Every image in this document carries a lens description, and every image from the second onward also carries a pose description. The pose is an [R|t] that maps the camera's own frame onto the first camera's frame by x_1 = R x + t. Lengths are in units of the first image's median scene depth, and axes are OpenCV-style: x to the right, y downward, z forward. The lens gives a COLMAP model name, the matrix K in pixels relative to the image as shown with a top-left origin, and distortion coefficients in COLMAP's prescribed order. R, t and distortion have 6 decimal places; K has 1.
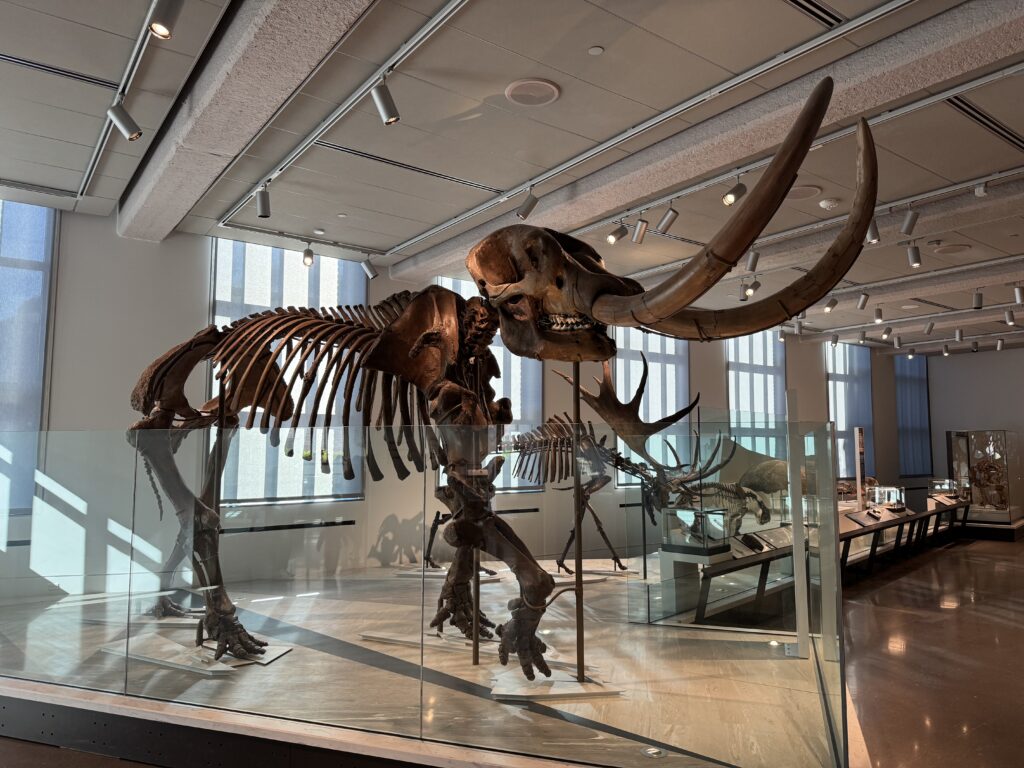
lens RADIAL K [[722.8, 0, 511.6], [0, 722.8, 386.1], [0, 0, 1]] dist [0.002330, -0.000253]
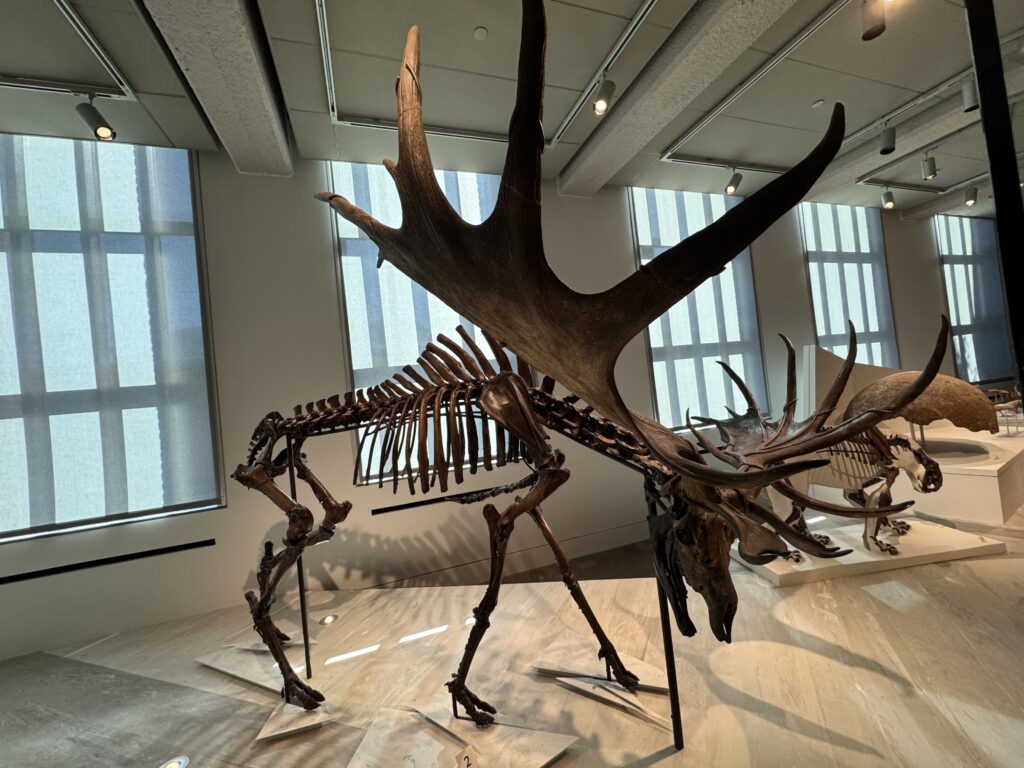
lens RADIAL K [[411.6, 0, 516.8], [0, 411.6, 383.6], [0, 0, 1]] dist [-0.003053, -0.000080]
pose [[0.956464, -0.102178, -0.273378, 0.106118], [0.125917, 0.989518, 0.070698, 0.035179], [0.263289, -0.102043, 0.959305, 0.472606]]
